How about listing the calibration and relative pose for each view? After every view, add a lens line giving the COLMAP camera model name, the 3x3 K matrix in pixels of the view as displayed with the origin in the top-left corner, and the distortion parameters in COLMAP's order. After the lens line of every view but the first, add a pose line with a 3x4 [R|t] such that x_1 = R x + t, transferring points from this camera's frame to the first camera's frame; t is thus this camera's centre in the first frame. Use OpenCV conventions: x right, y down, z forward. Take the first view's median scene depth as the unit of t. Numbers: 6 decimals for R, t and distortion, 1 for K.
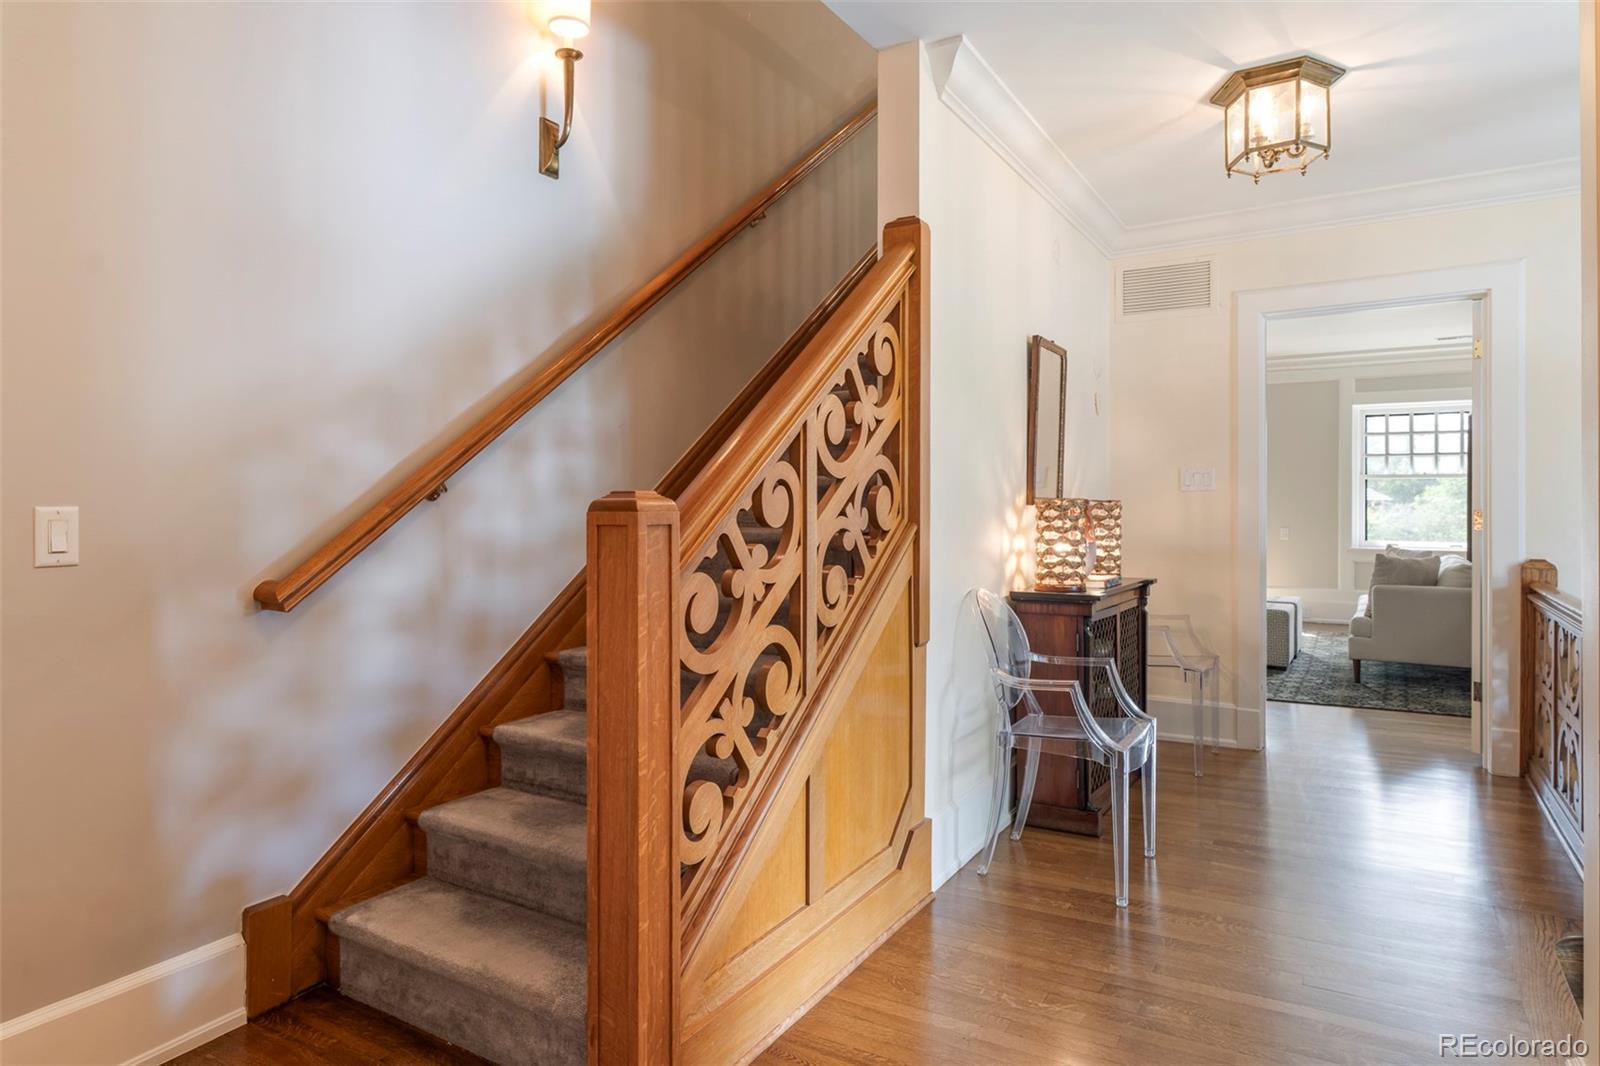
lens RADIAL K [[975.2, 0, 802.0], [0, 975.2, 487.9], [0, 0, 1]] dist [-0.002609, -0.000601]
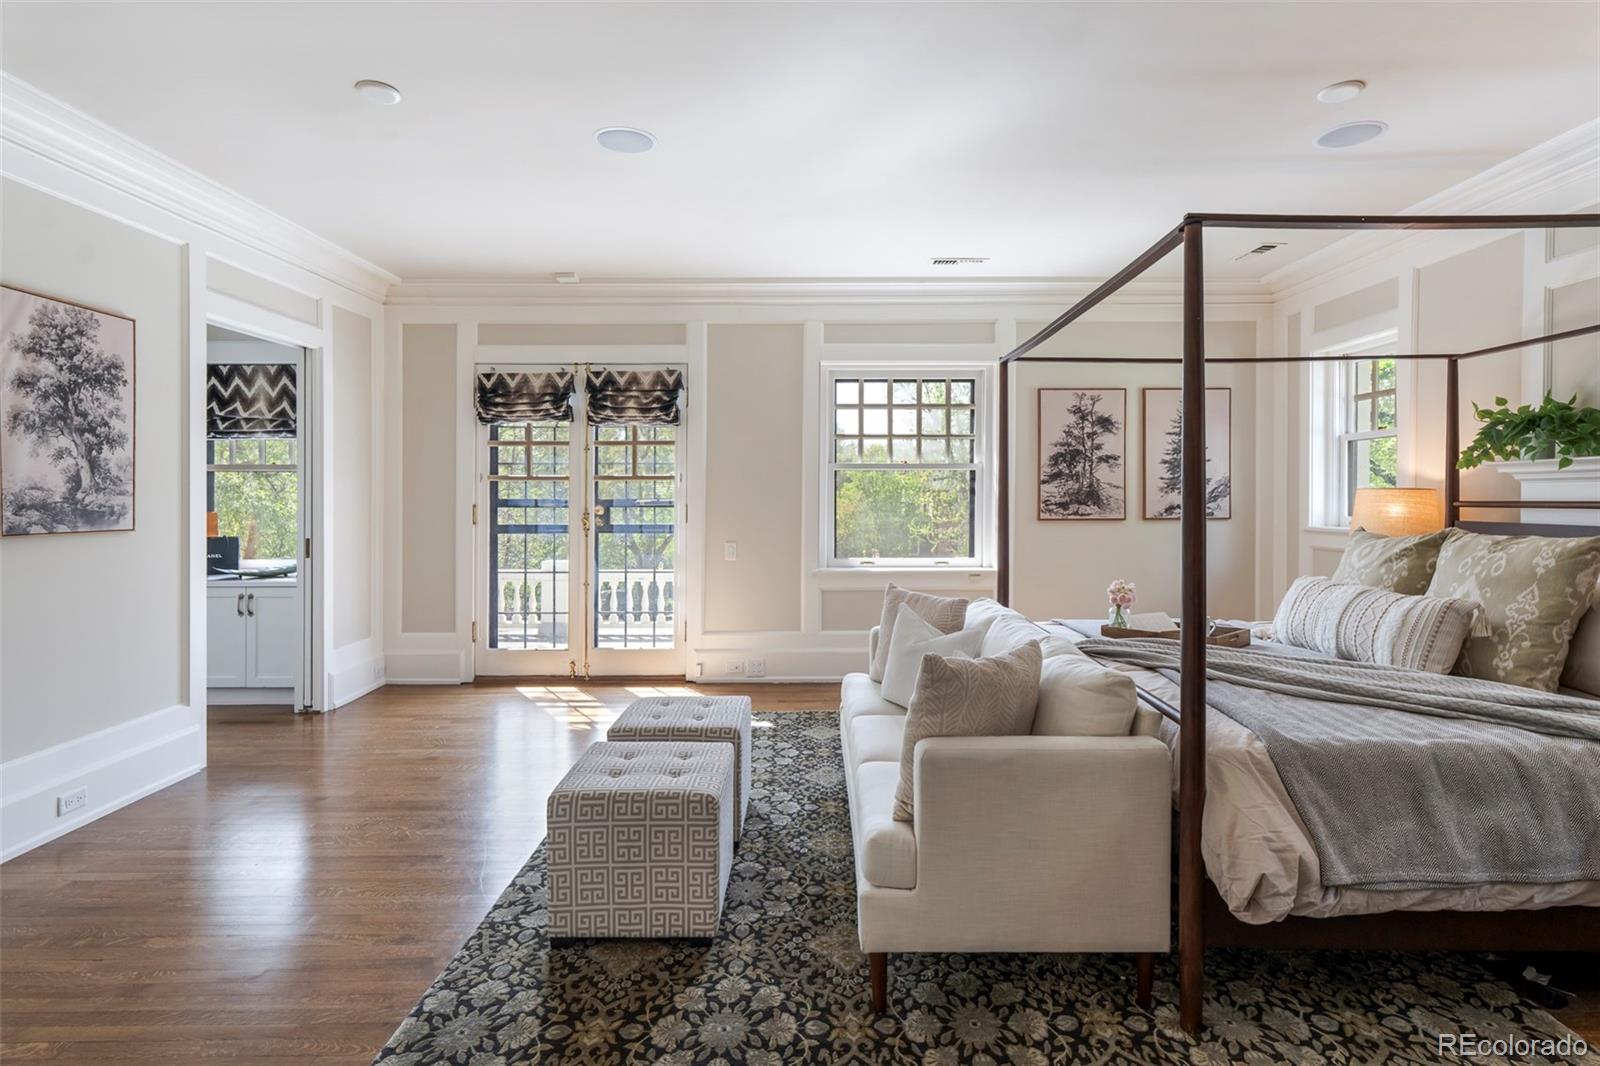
lens RADIAL K [[804.5, 0, 800.0], [0, 804.5, 533.0], [0, 0, 1]] dist [-0.000538, -0.000074]
pose [[0.863928, -0.024854, 0.503001, 0.633481], [-0.007183, 0.998072, 0.061654, 0.002265], [-0.503563, -0.056878, 0.862084, 1.225352]]
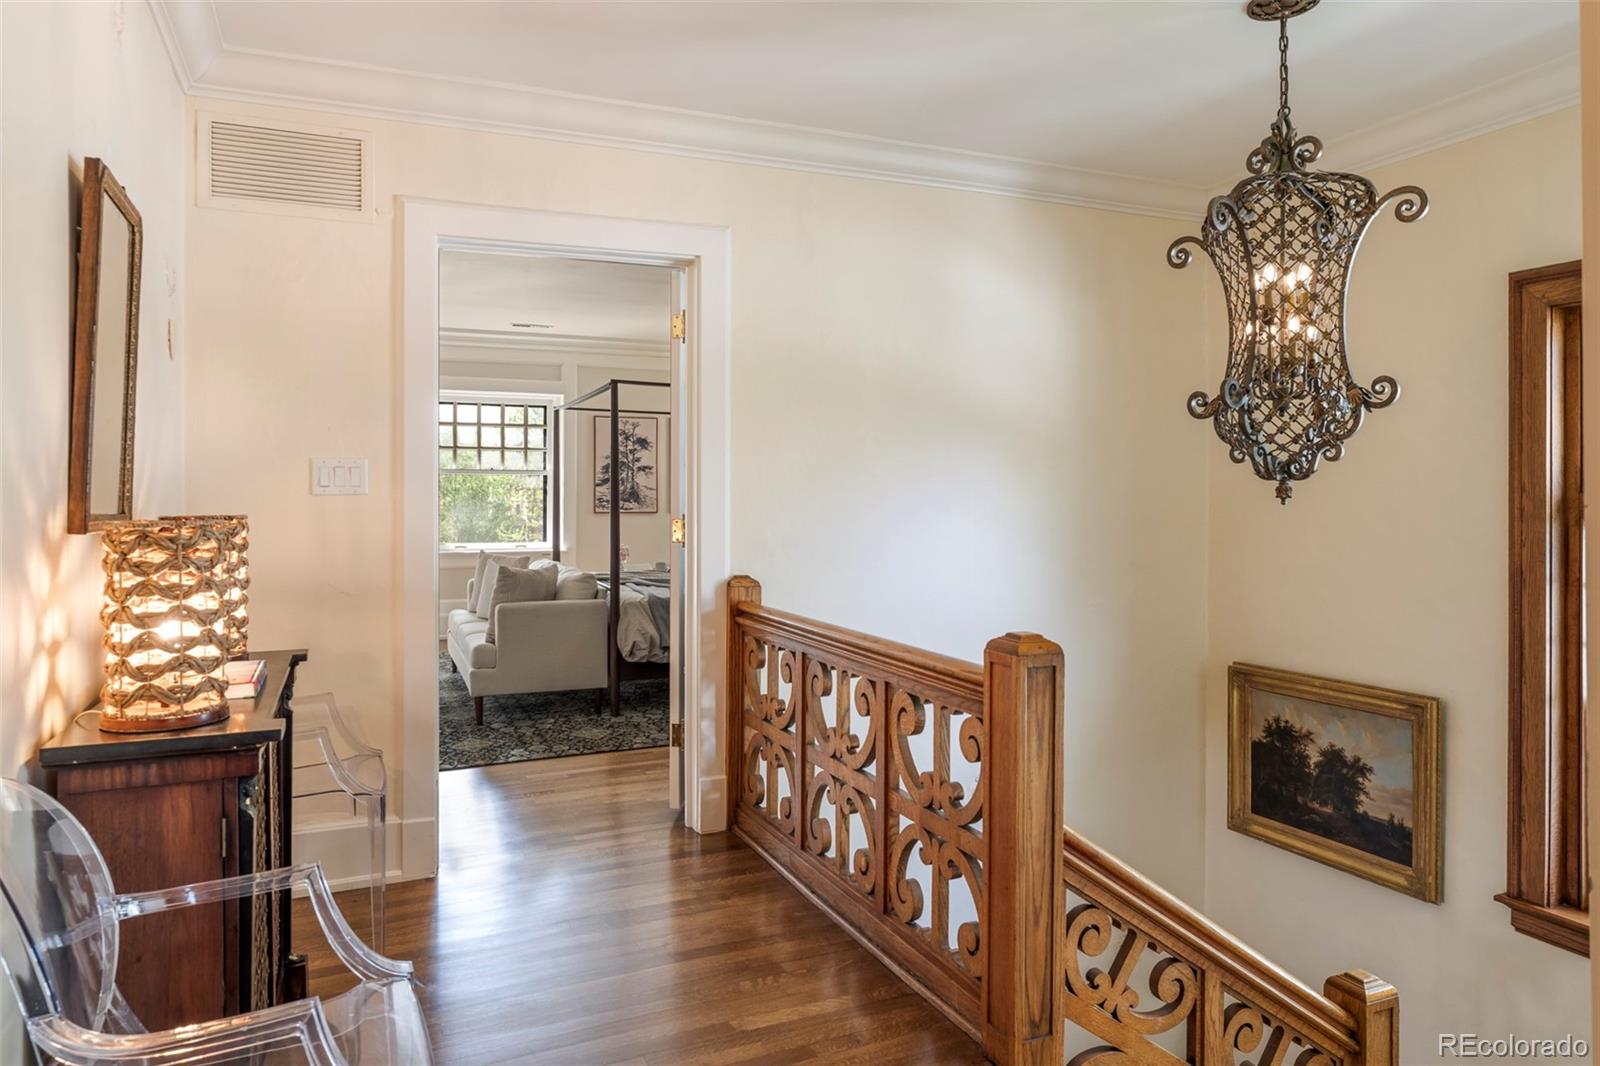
lens RADIAL K [[1015.8, 0, 807.6], [0, 1015.8, 497.5], [0, 0, 1]] dist [0.034032, -0.039184]
pose [[0.576445, -0.000345, 0.817136, 0.042986], [-0.016721, 0.999786, 0.012218, -0.010687], [-0.816965, -0.020706, 0.576315, 0.452745]]
